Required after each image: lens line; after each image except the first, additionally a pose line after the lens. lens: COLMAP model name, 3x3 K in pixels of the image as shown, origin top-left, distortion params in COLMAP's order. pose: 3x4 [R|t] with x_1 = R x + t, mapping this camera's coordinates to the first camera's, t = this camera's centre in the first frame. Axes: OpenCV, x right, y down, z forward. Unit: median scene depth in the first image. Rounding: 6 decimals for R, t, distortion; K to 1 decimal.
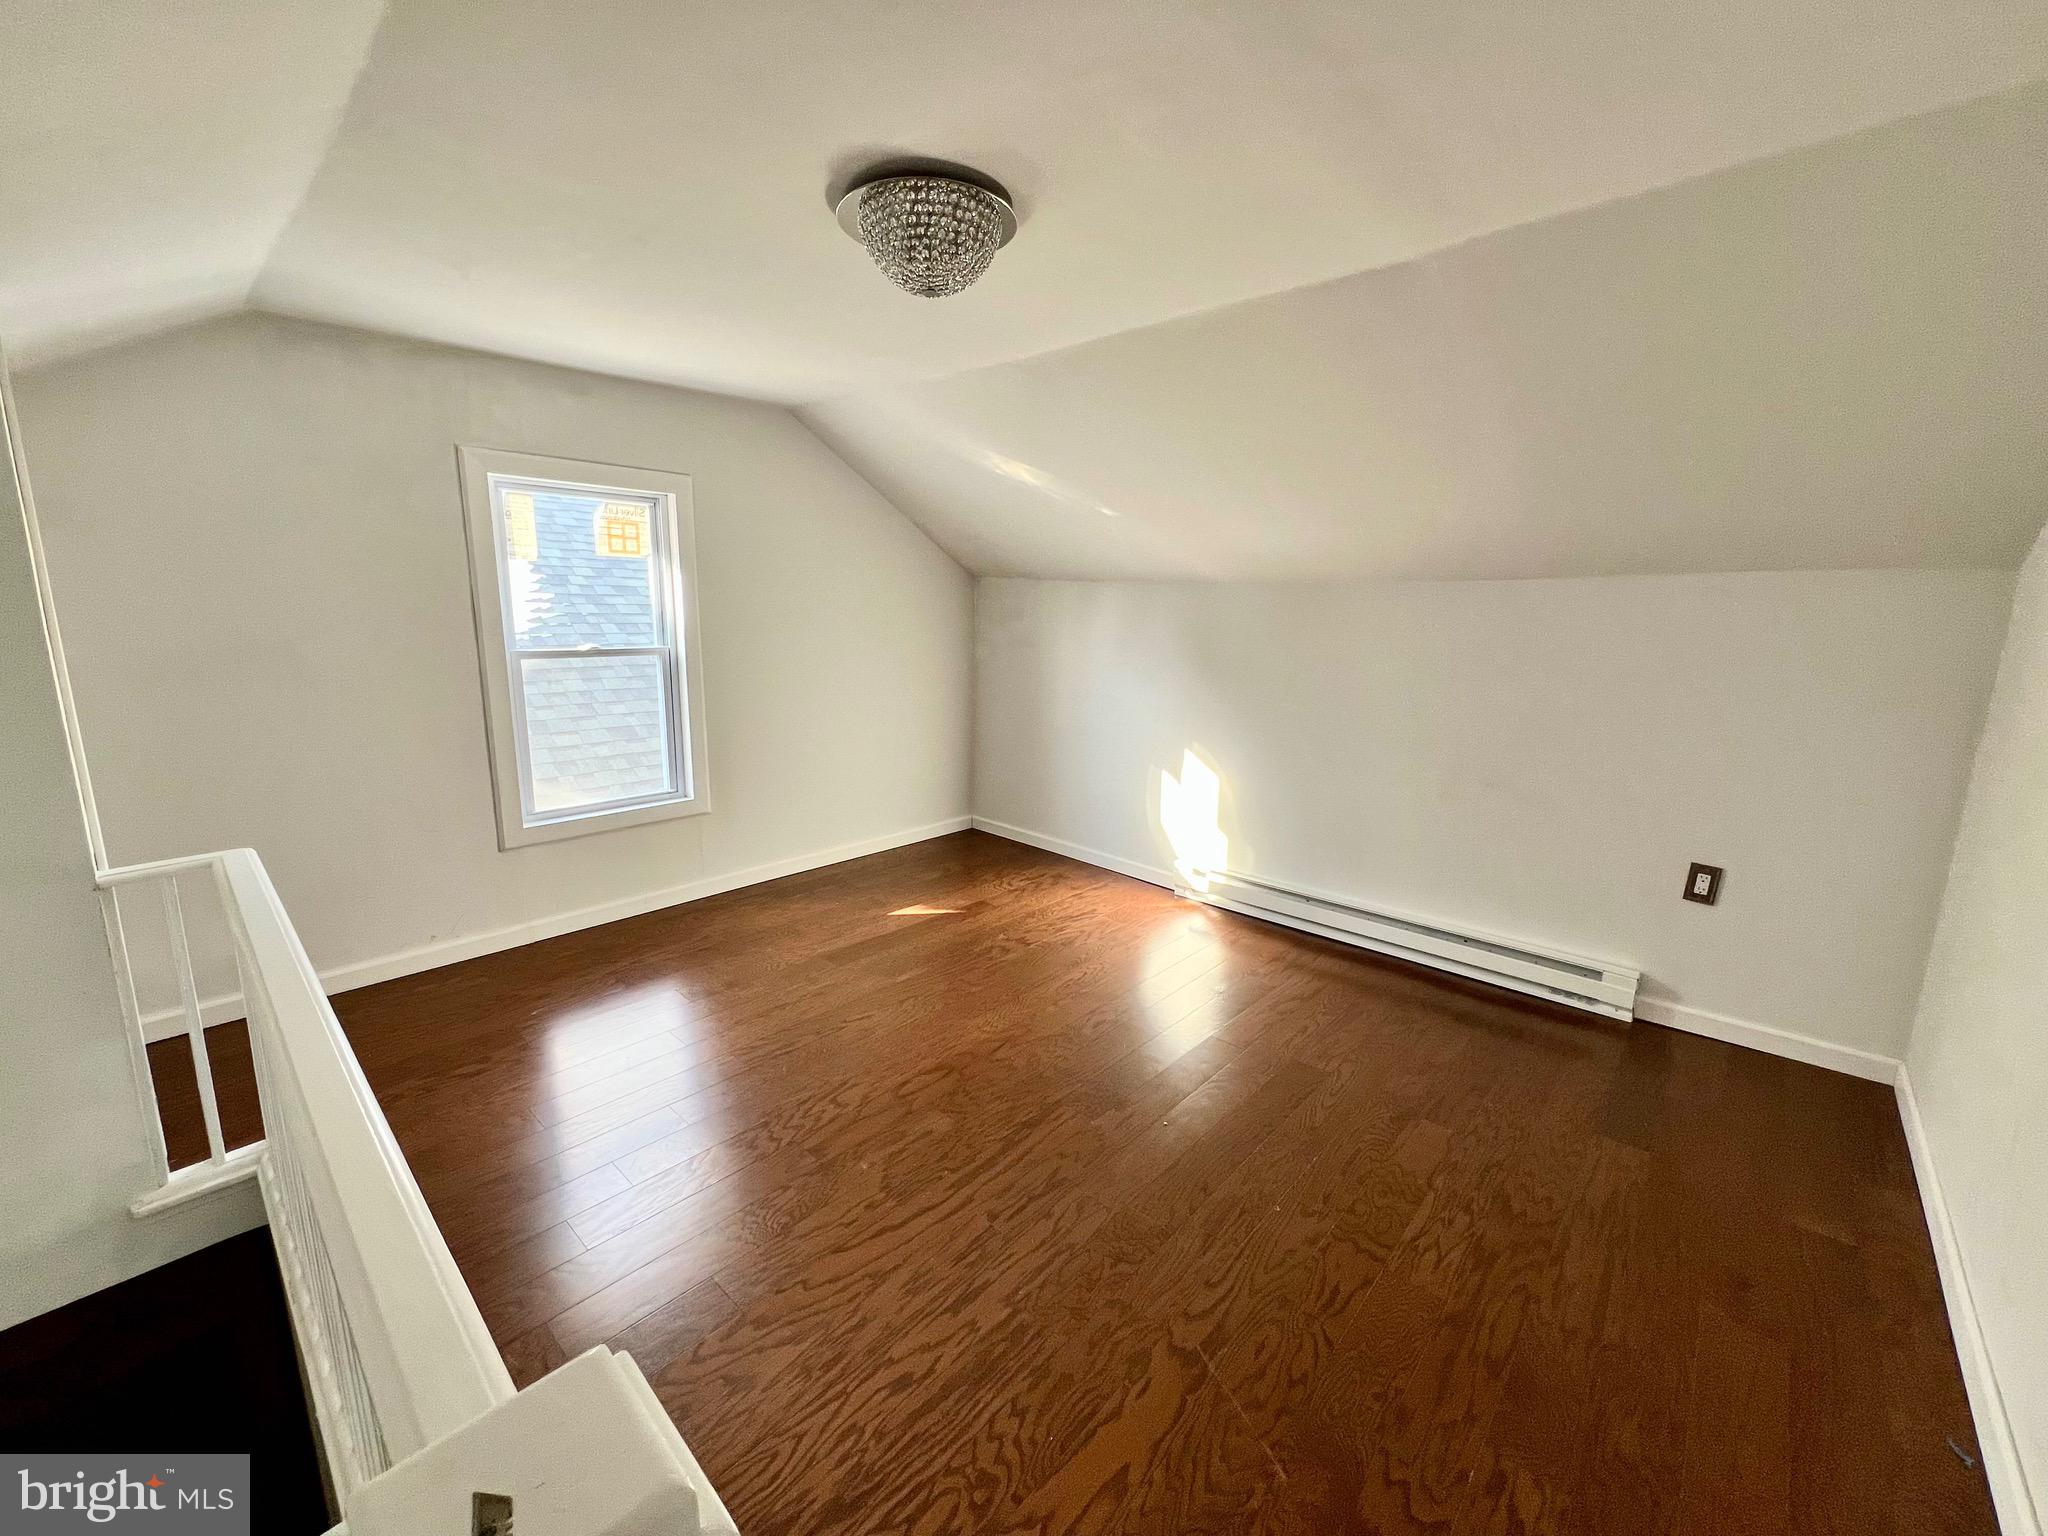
lens RADIAL K [[825.2, 0, 1024.0], [0, 825.2, 768.0], [0, 0, 1]] dist [0.001759, 0.000126]
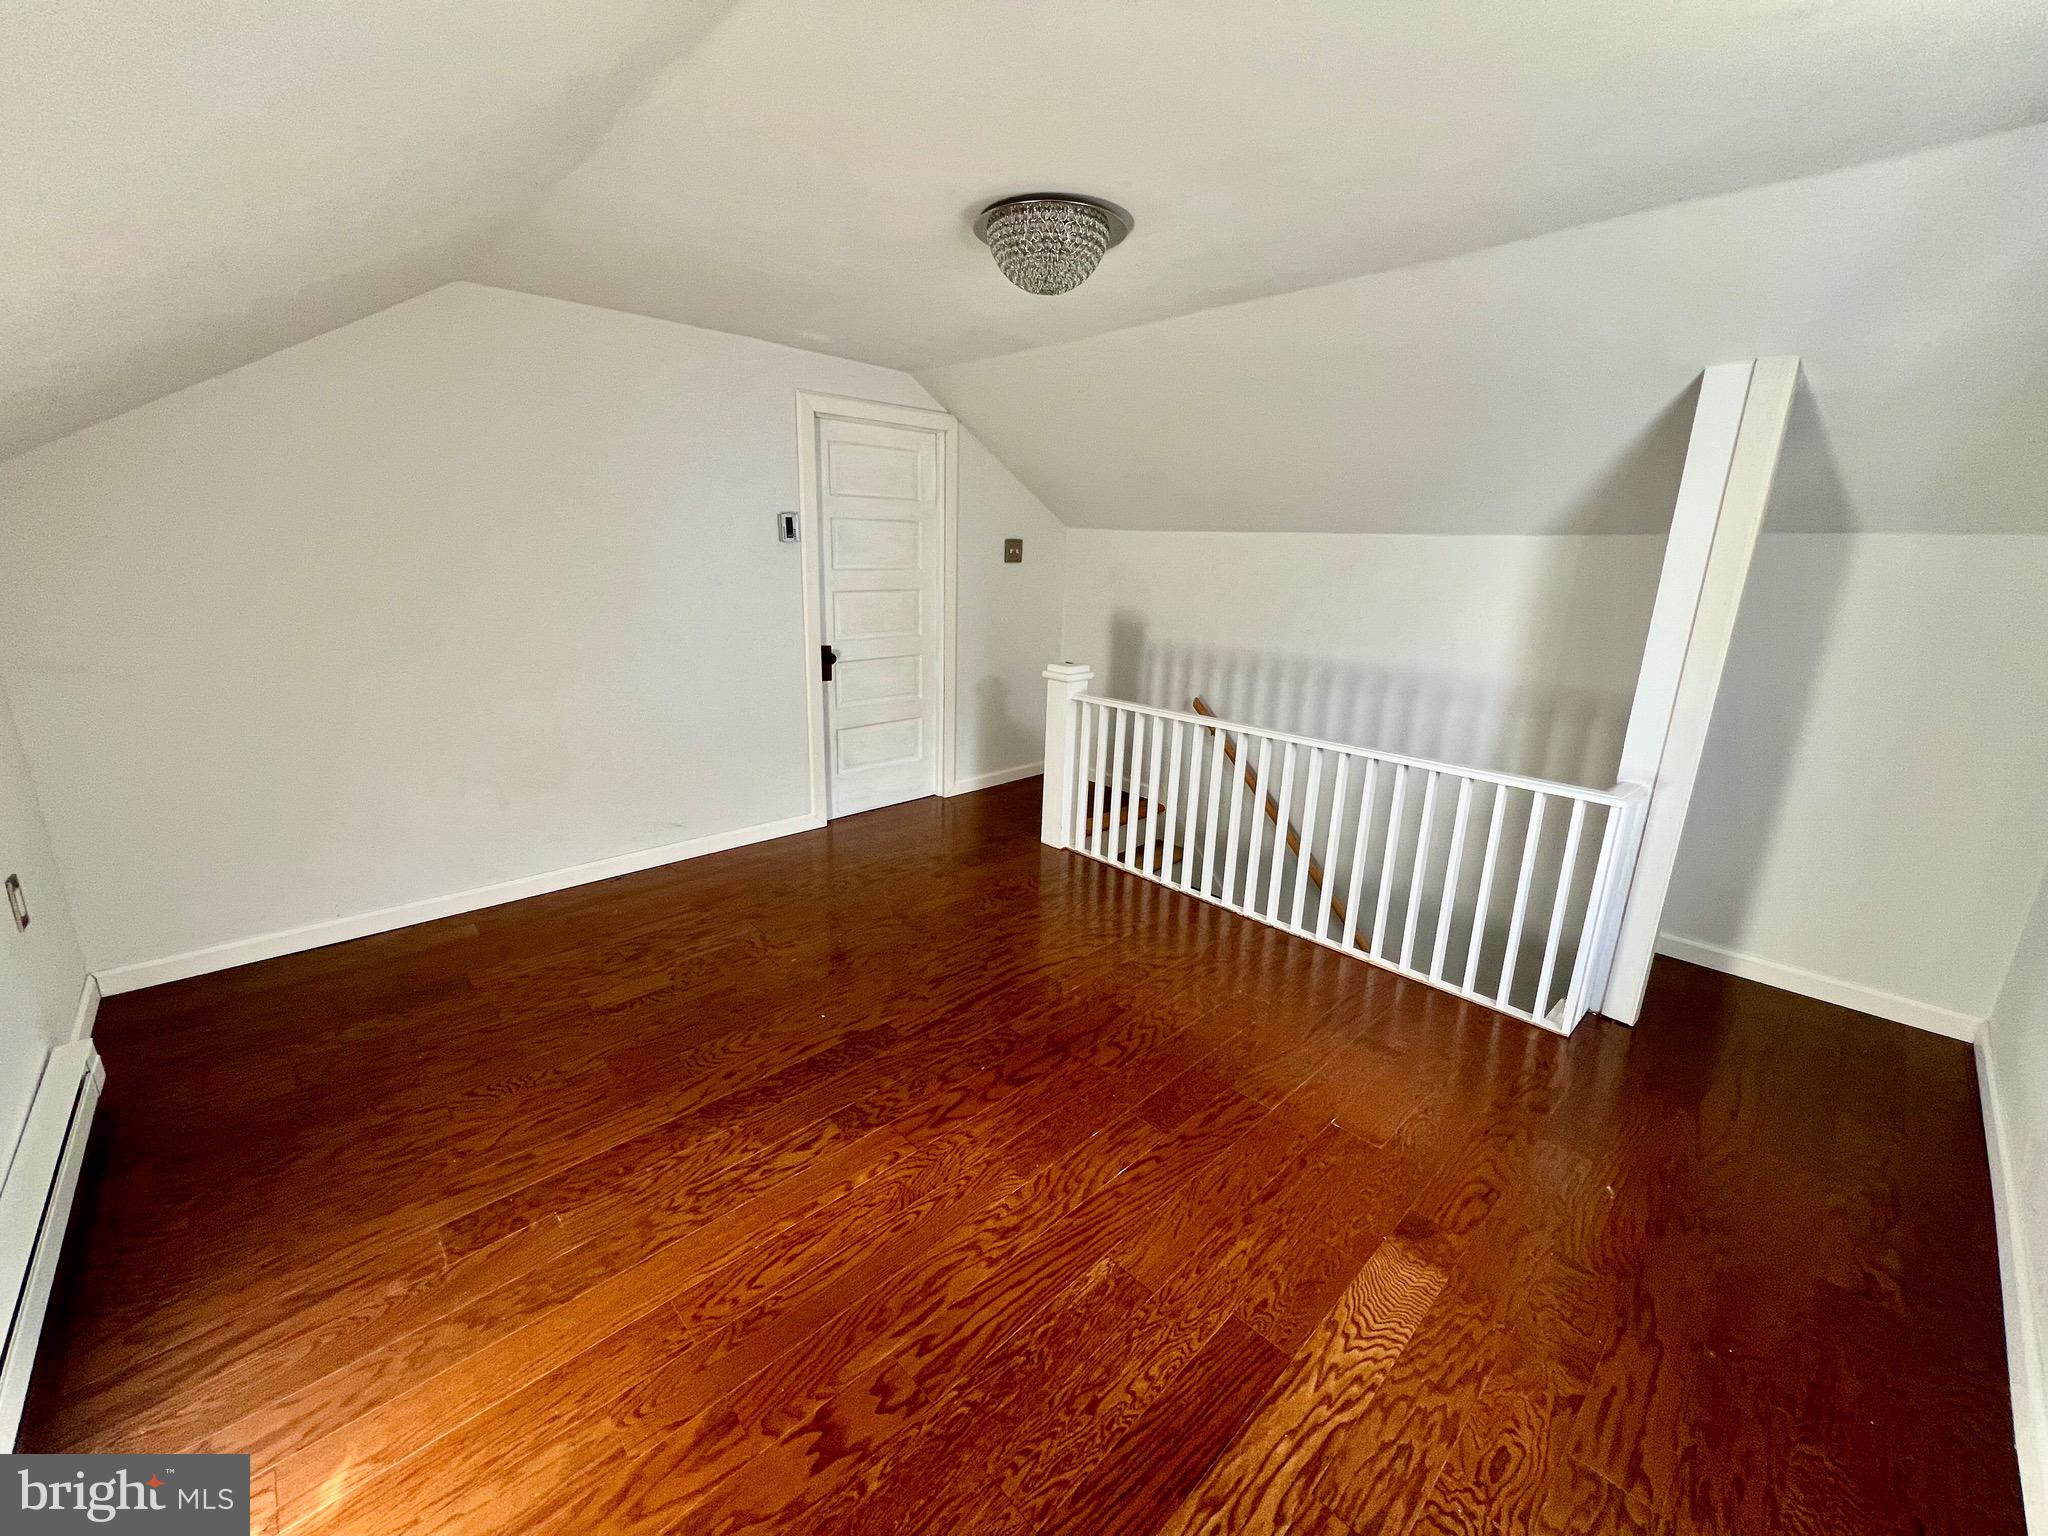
lens RADIAL K [[823.6, 0, 1024.0], [0, 823.6, 768.0], [0, 0, 1]] dist [-0.000356, -0.000035]
pose [[-0.996341, -0.061468, 0.059376, -0.139490], [-0.029015, 0.896787, 0.441511, -0.356008], [-0.080387, 0.438173, -0.895289, 1.708239]]
